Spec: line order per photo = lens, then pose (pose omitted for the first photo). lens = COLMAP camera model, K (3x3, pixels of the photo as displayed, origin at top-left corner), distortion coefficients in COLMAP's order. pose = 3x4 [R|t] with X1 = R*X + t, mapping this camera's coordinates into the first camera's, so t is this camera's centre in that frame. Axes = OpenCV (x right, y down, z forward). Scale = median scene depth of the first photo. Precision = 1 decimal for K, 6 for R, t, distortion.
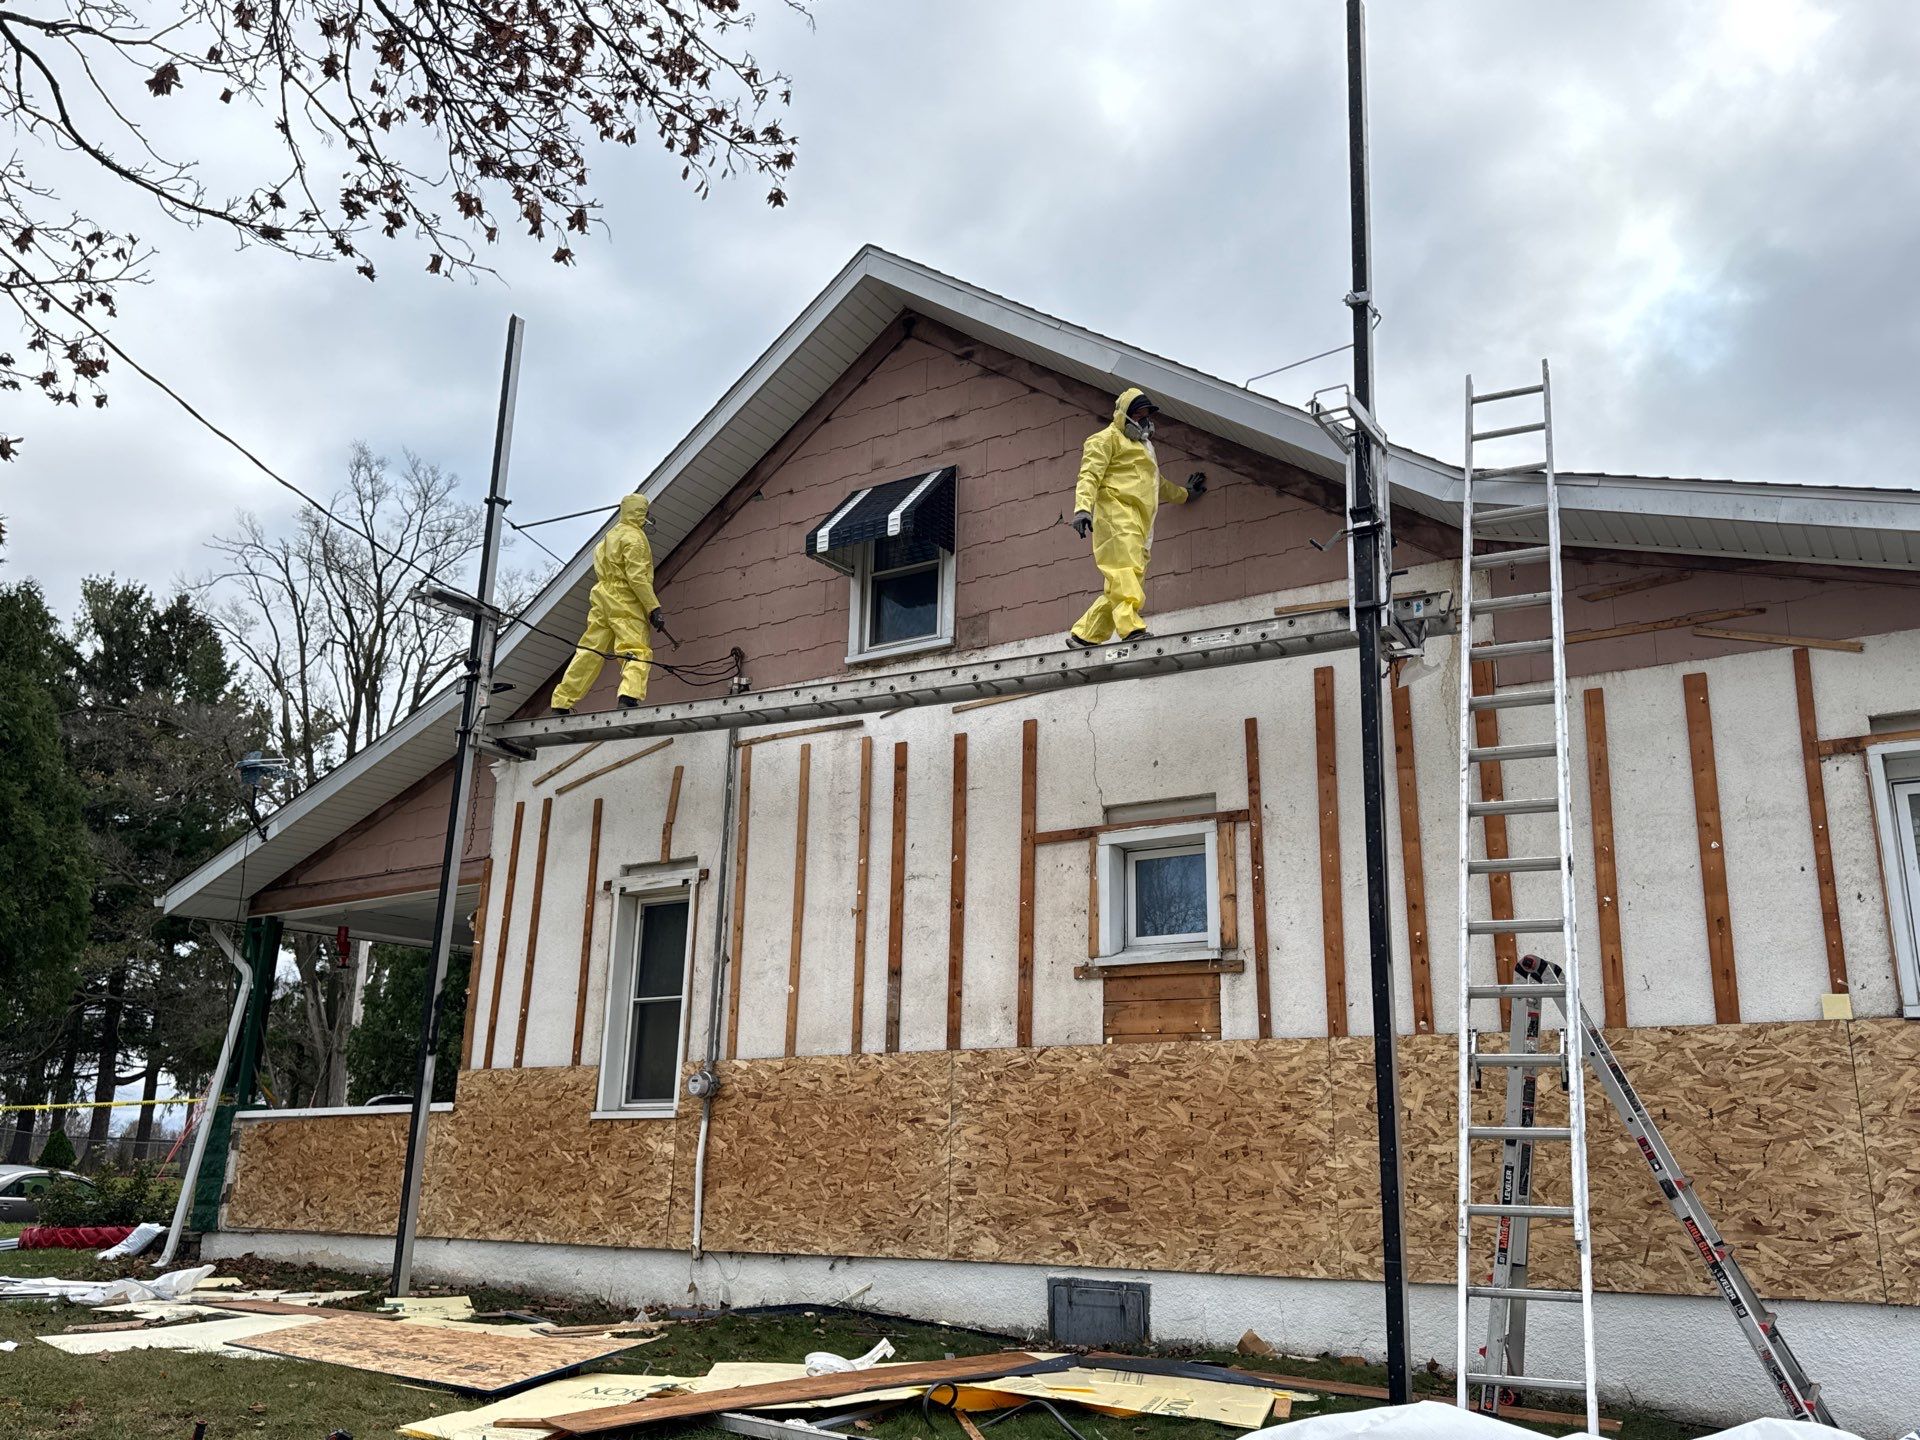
lens RADIAL K [[1629.6, 0, 920.0], [0, 1629.6, 716.9], [0, 0, 1]] dist [0.146333, -0.229011]
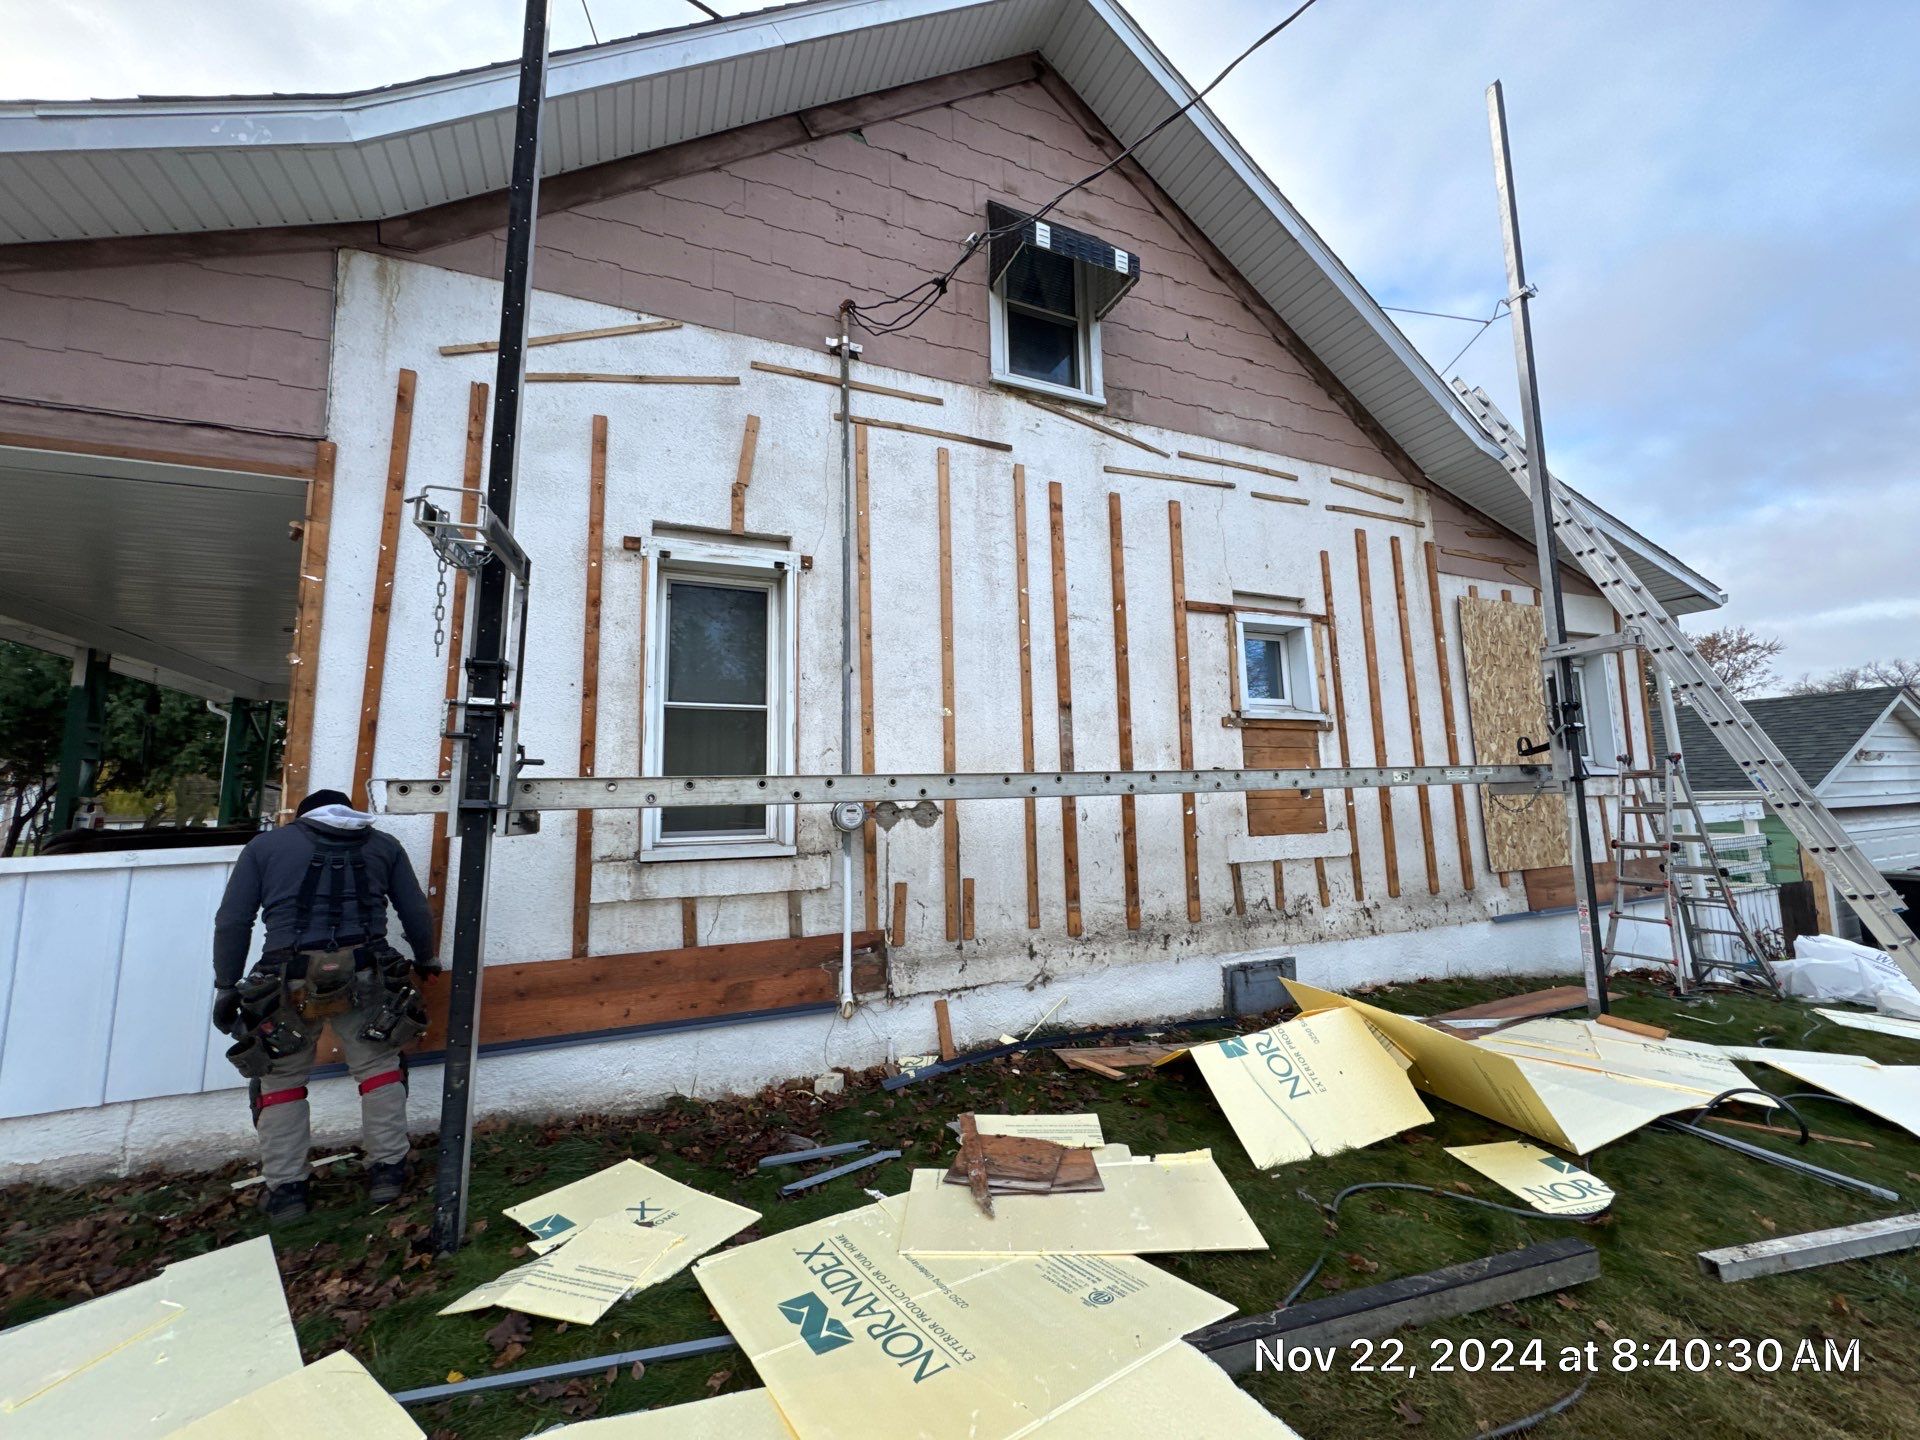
lens RADIAL K [[753.9, 0, 960.0], [0, 753.9, 720.0], [0, 0, 1]] dist [0.001828, 0.000003]
pose [[0.531828, 0.061332, 0.844629, -0.459737], [-0.201628, 0.977863, 0.055950, 0.155777], [-0.822499, -0.200057, 0.532421, 0.823060]]
